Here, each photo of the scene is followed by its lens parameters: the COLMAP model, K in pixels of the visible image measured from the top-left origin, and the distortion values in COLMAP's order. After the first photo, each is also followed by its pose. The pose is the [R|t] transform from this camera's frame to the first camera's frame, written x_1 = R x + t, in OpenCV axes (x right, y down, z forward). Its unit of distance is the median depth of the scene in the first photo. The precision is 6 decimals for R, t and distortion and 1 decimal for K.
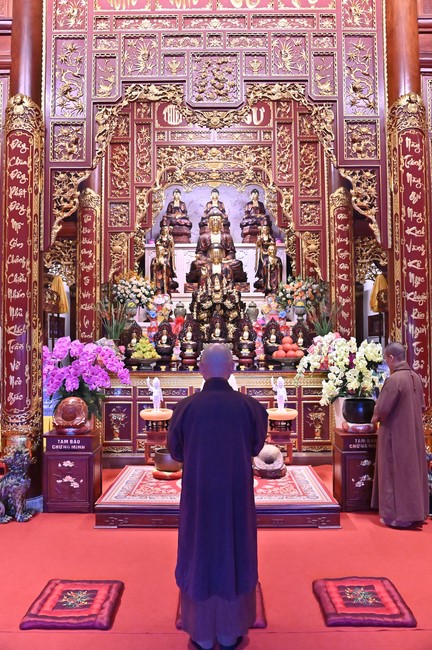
lens RADIAL K [[513.2, 0, 215.6], [0, 513.2, 325.8], [0, 0, 1]] dist [-0.051973, -0.007573]
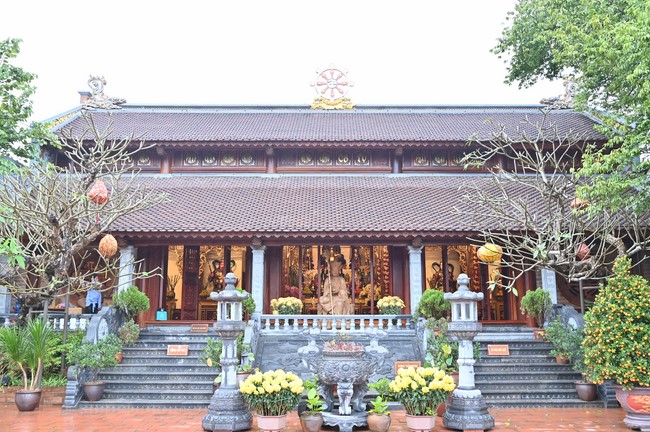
lens RADIAL K [[573.0, 0, 325.8], [0, 573.0, 216.1], [0, 0, 1]] dist [-0.035296, 0.002962]
pose [[0.999978, 0.006515, -0.001020, -0.022660], [-0.006594, 0.989491, -0.144444, 0.066130], [0.000068, 0.144448, 0.989512, -1.498716]]
